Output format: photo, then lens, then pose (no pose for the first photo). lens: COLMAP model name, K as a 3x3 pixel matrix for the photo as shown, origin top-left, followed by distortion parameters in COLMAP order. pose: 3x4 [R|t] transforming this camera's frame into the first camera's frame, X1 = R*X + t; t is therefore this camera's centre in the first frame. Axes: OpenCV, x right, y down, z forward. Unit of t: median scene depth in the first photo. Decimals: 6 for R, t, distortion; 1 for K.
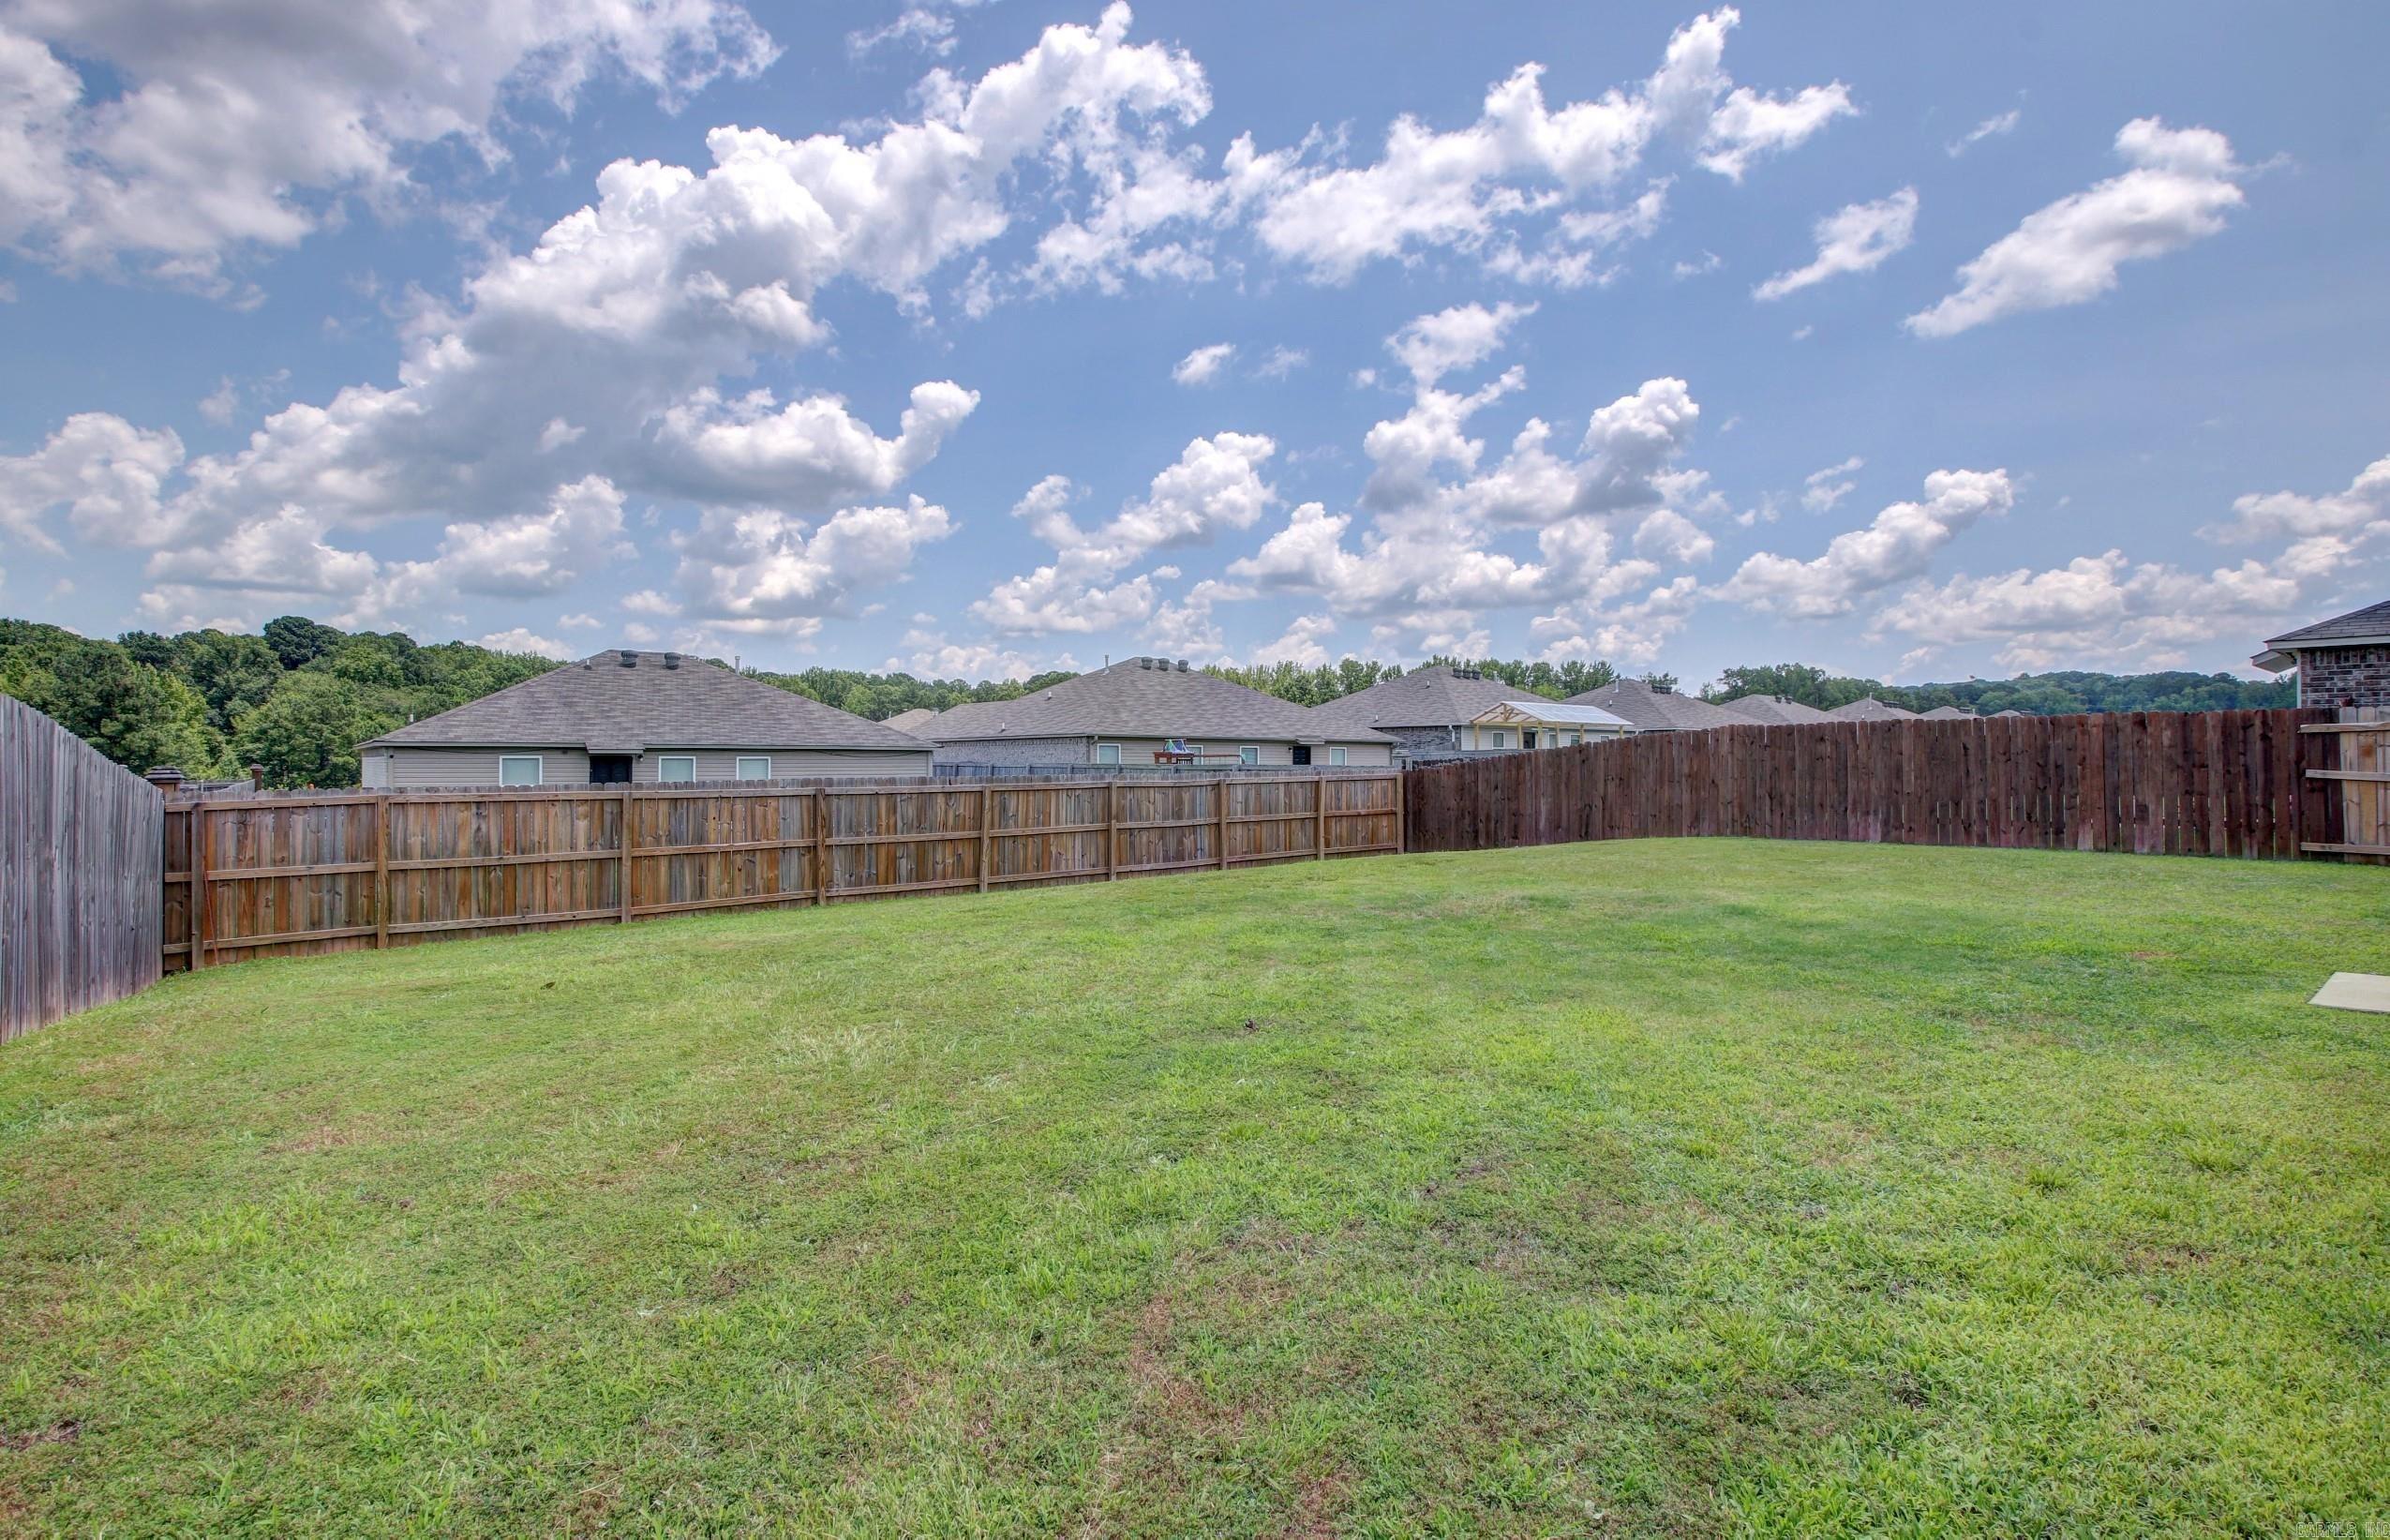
lens RADIAL K [[1109.9, 0, 1192.8], [0, 1109.9, 759.0], [0, 0, 1]] dist [0.022424, -0.033241]
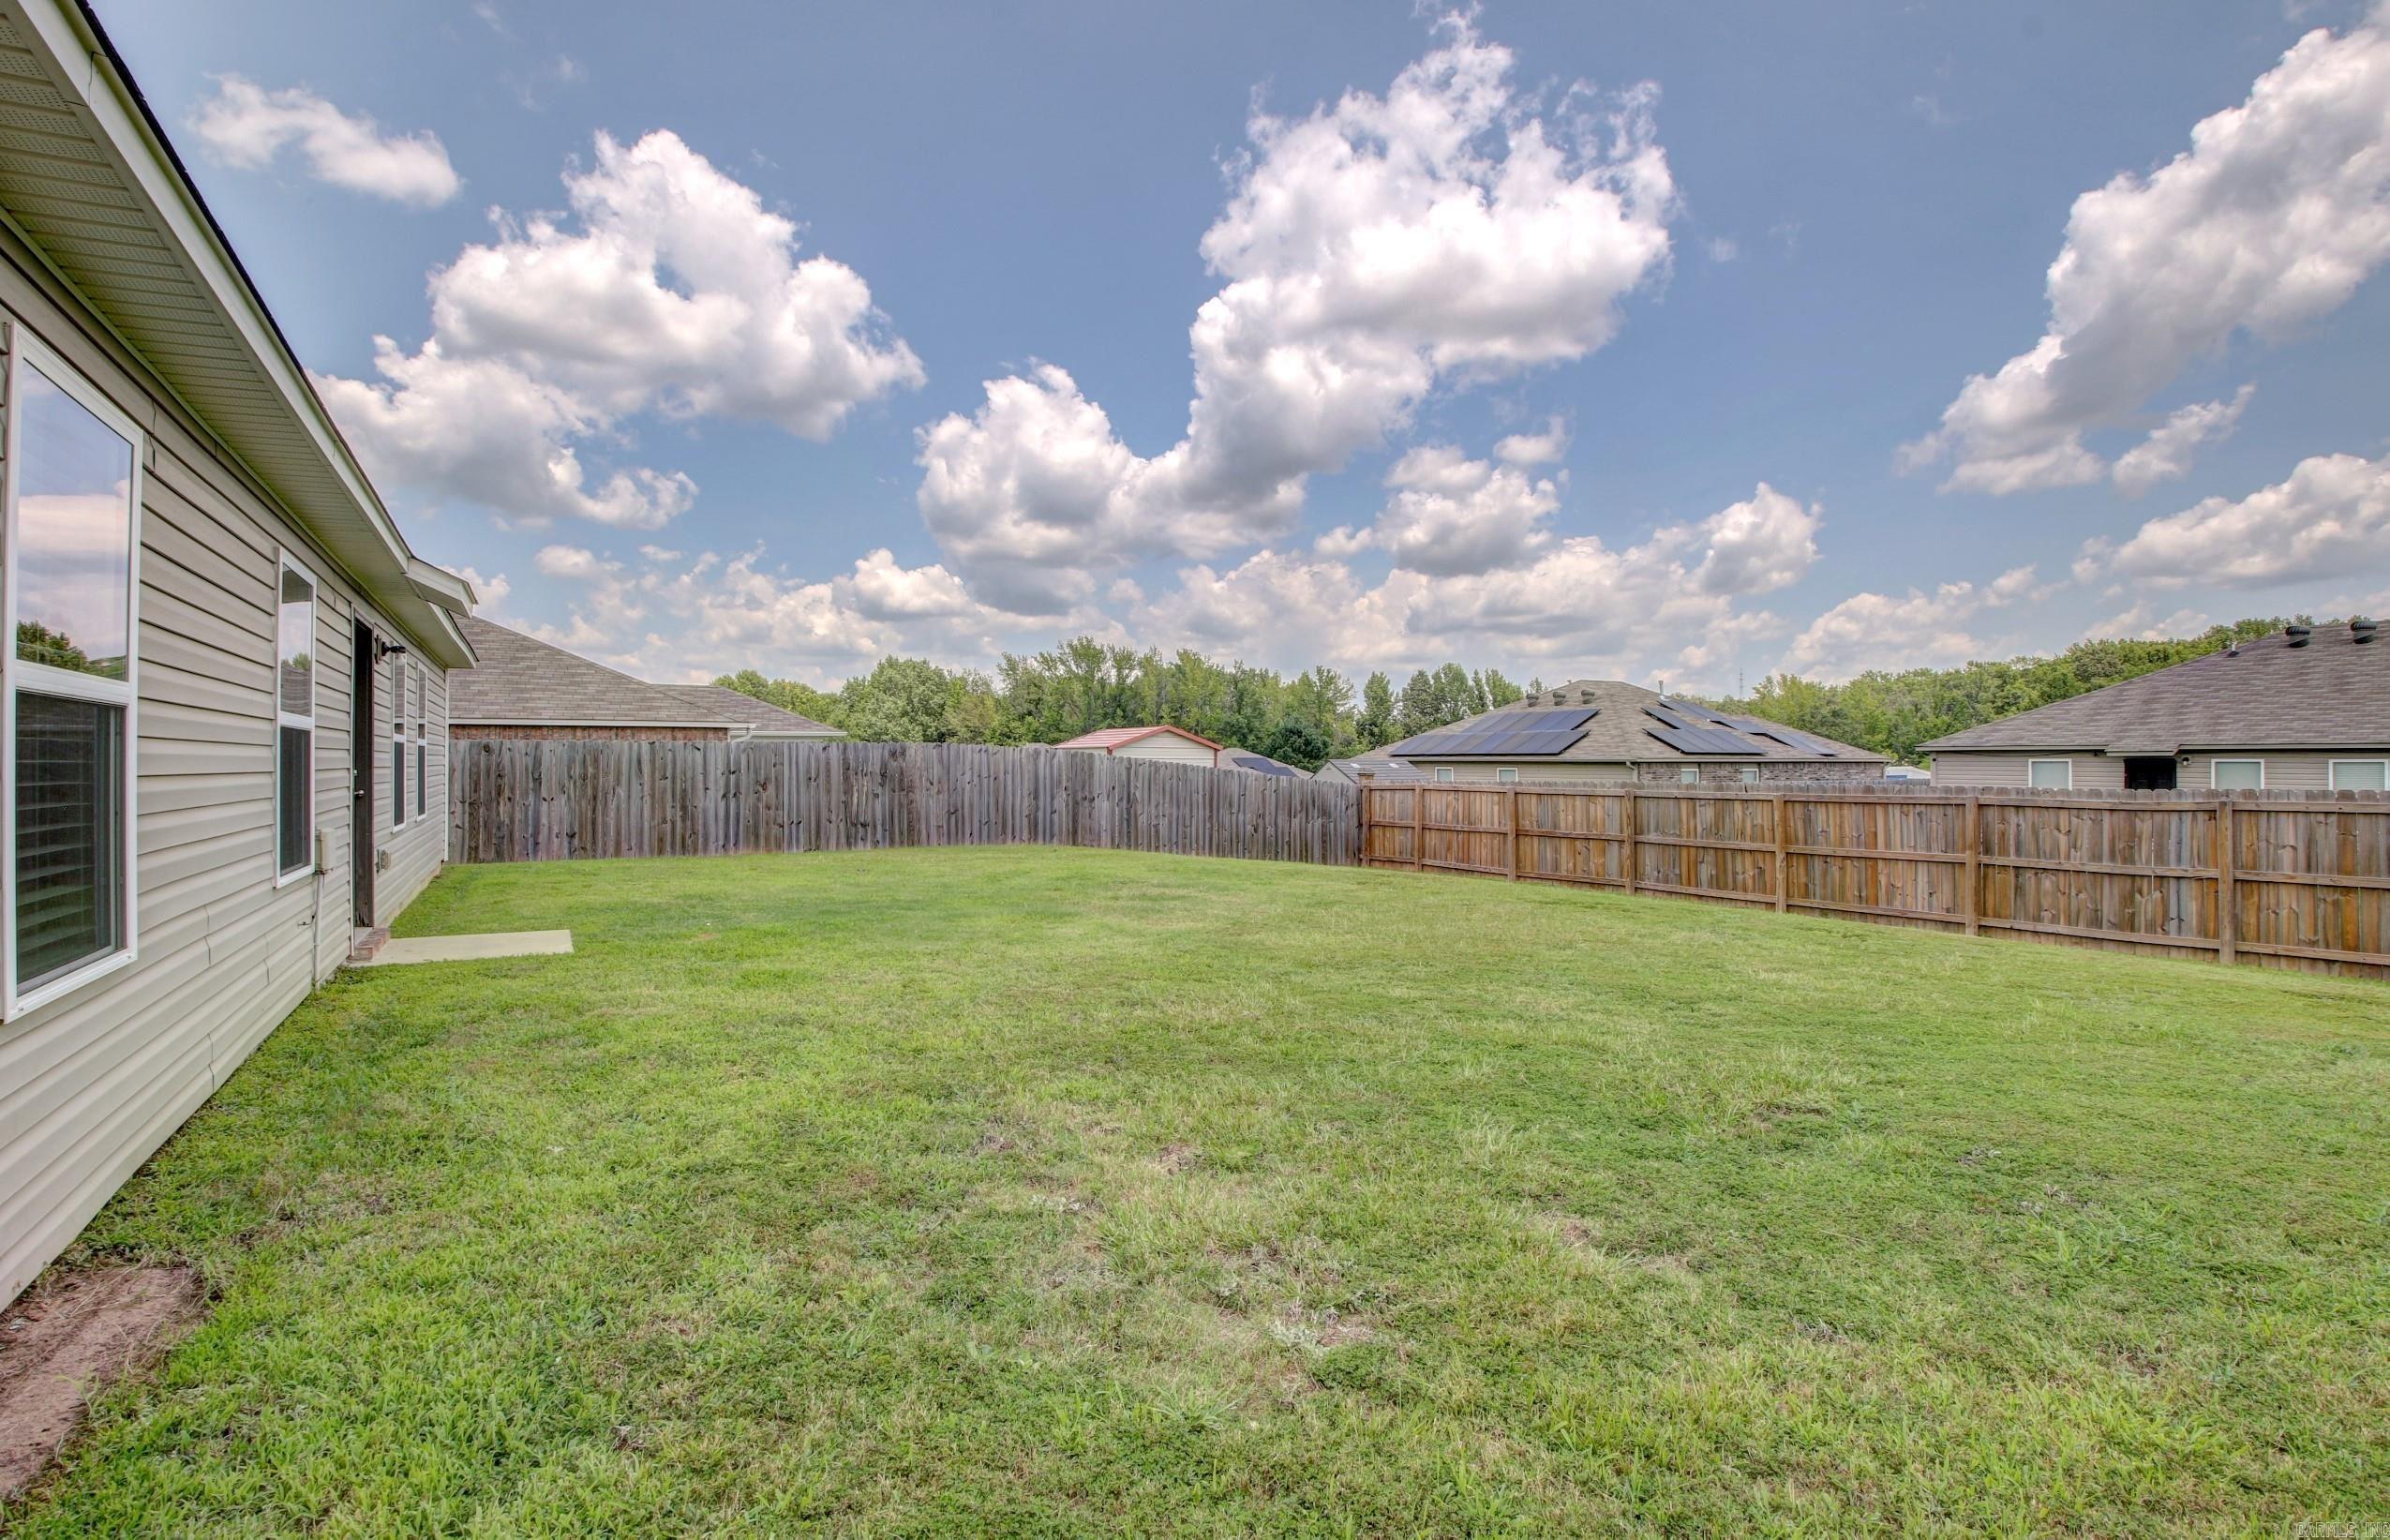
lens RADIAL K [[1109.9, 0, 1192.8], [0, 1109.9, 759.0], [0, 0, 1]] dist [0.022424, -0.033241]
pose [[-0.180302, -0.003854, -0.983604, 0.844720], [0.003478, 0.999984, -0.004556, -0.001969], [0.983605, -0.004243, -0.180286, 0.753472]]
